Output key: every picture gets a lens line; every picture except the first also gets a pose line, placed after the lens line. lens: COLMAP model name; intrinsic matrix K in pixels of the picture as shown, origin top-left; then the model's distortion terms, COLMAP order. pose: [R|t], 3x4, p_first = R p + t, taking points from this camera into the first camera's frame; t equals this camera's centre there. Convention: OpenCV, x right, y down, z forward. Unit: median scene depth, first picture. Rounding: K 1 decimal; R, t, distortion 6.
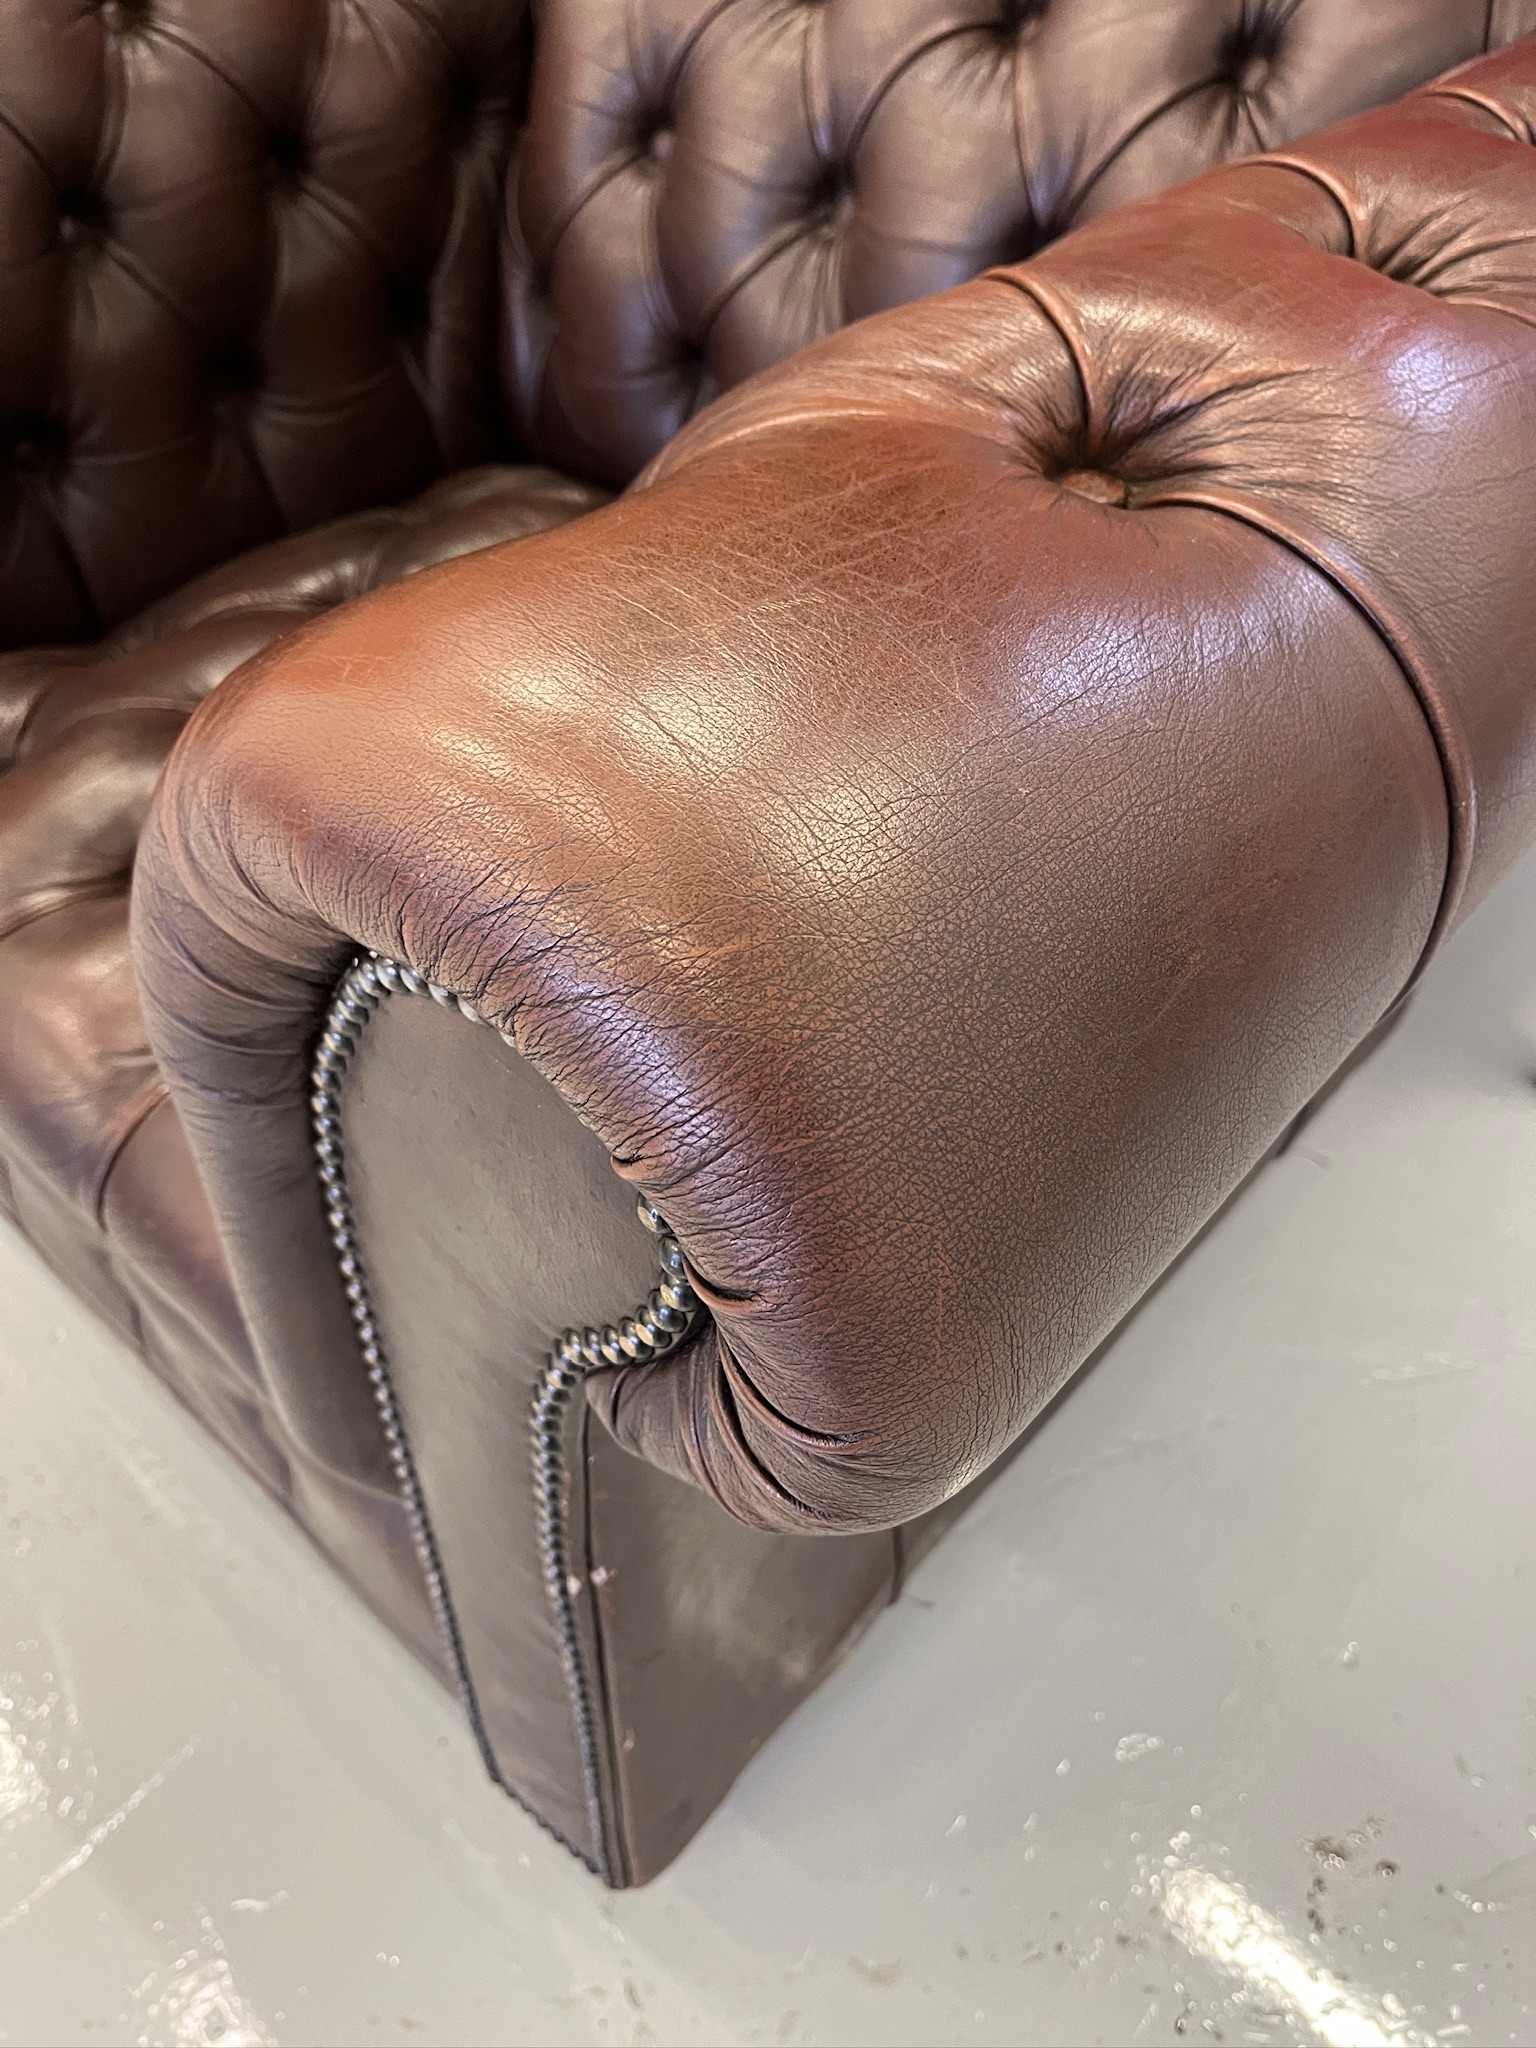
lens RADIAL K [[1583.9, 0, 767.0], [0, 1583.9, 1023.5], [0, 0, 1]] dist [0.028519, -0.050260]
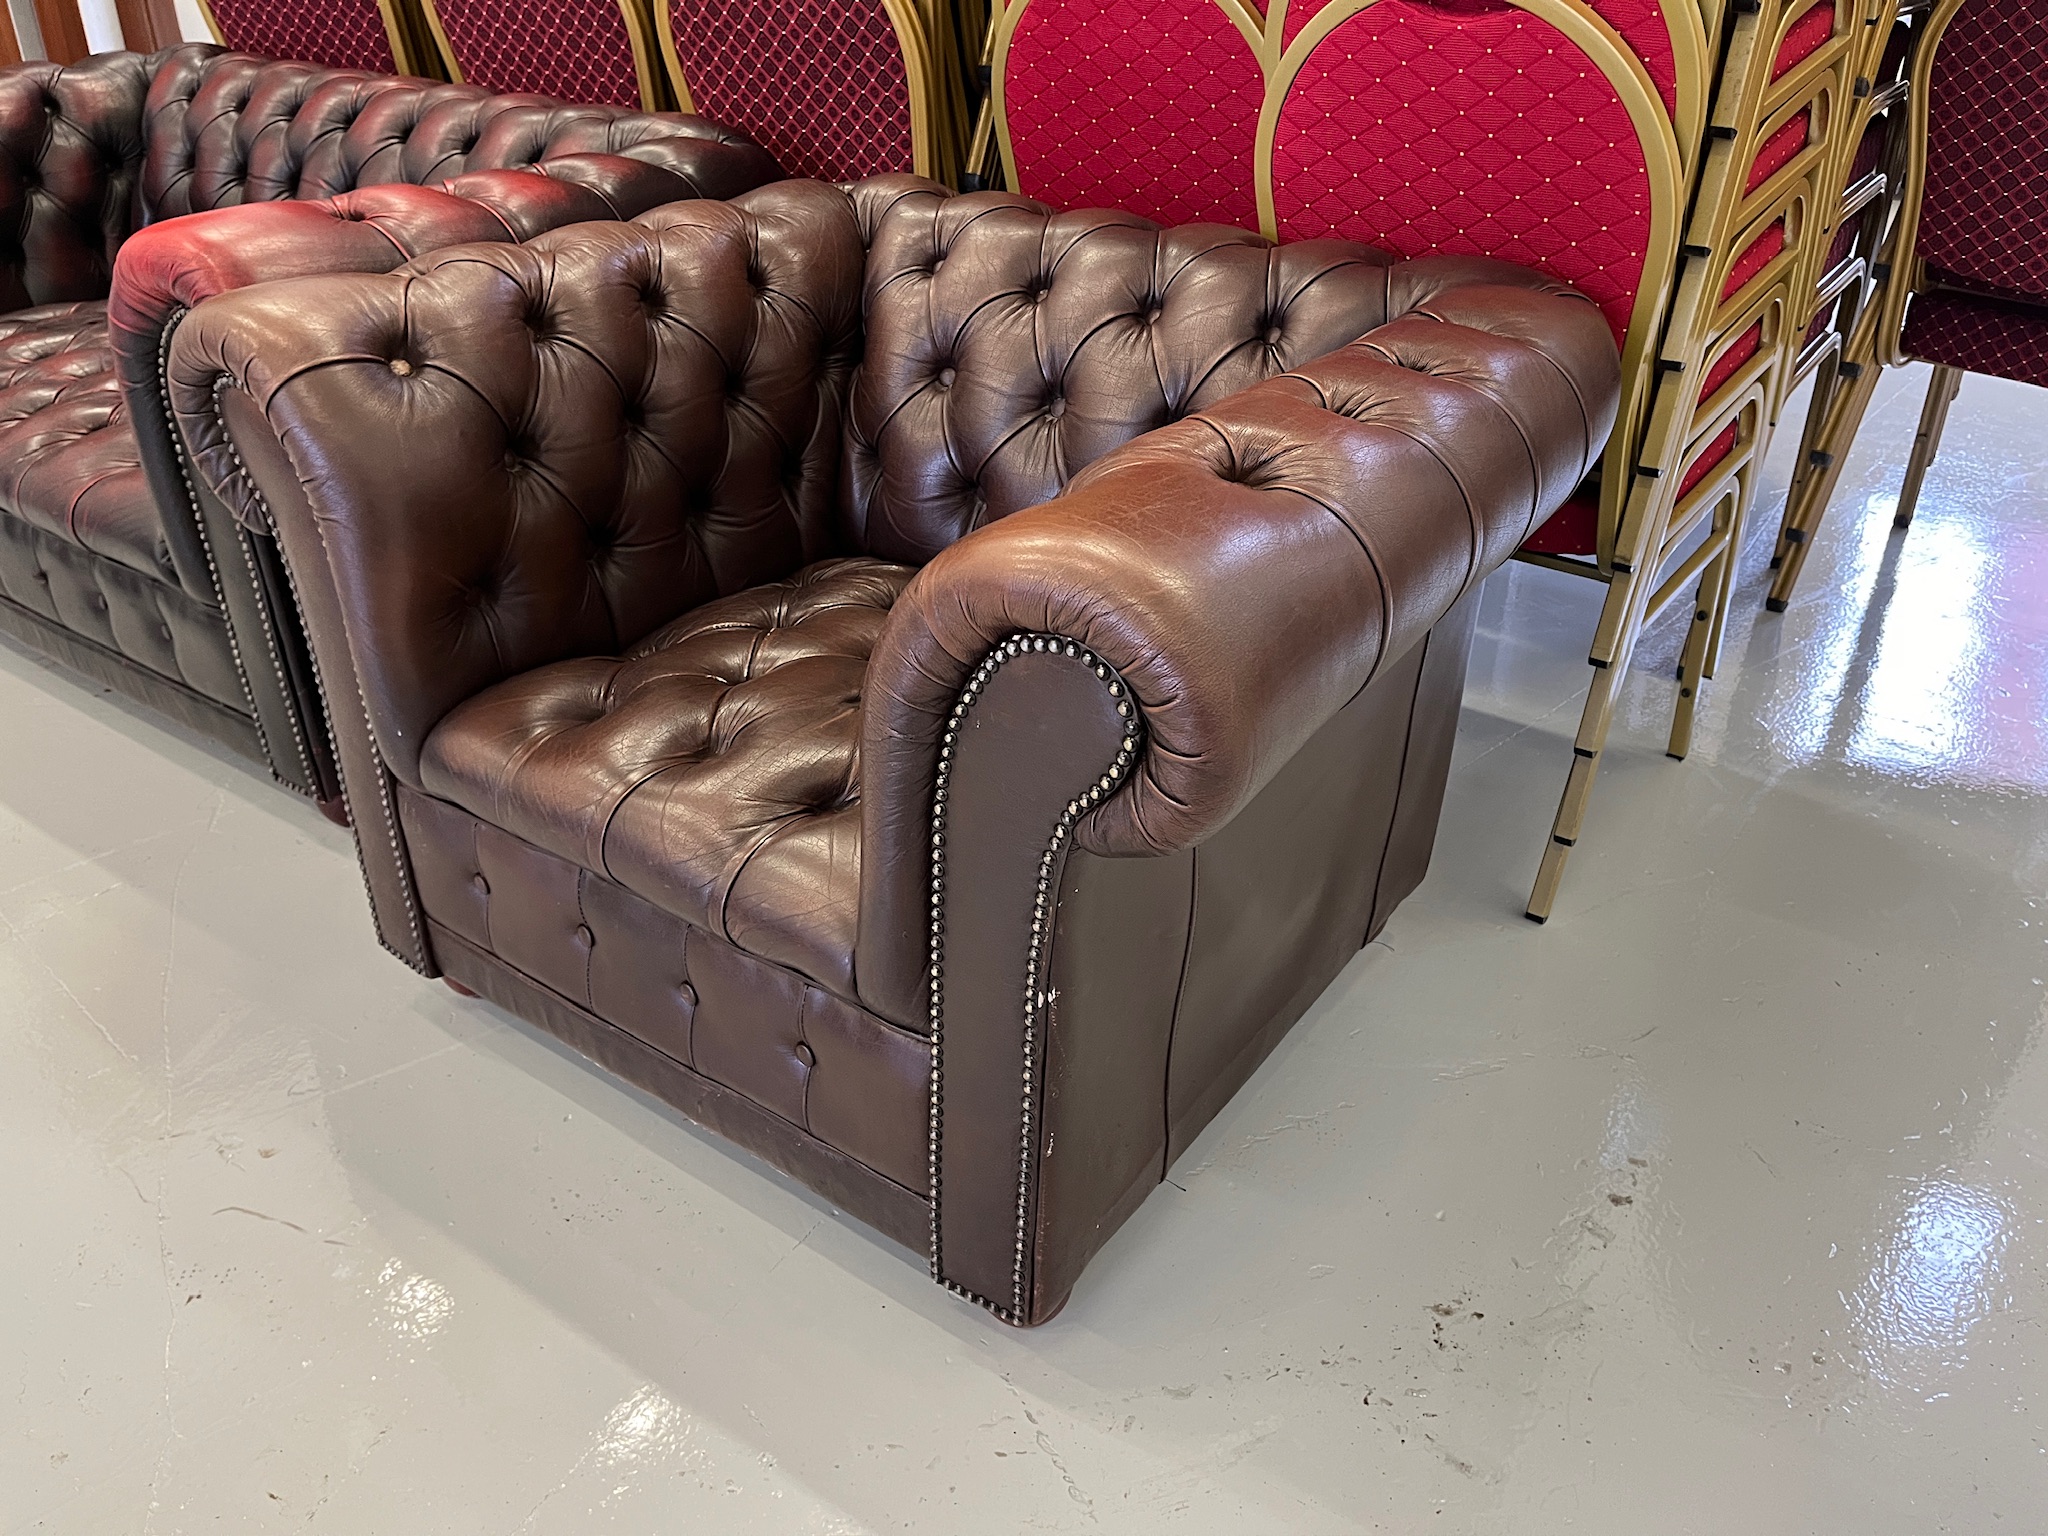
lens RADIAL K [[1583.9, 0, 1031.2], [0, 1583.9, 765.1], [0, 0, 1]] dist [0.028519, -0.050260]
pose [[0.992702, -0.045555, 0.111656, -0.220010], [0.073033, 0.963899, -0.256055, 0.367877], [-0.095961, 0.262341, 0.960192, -0.669848]]
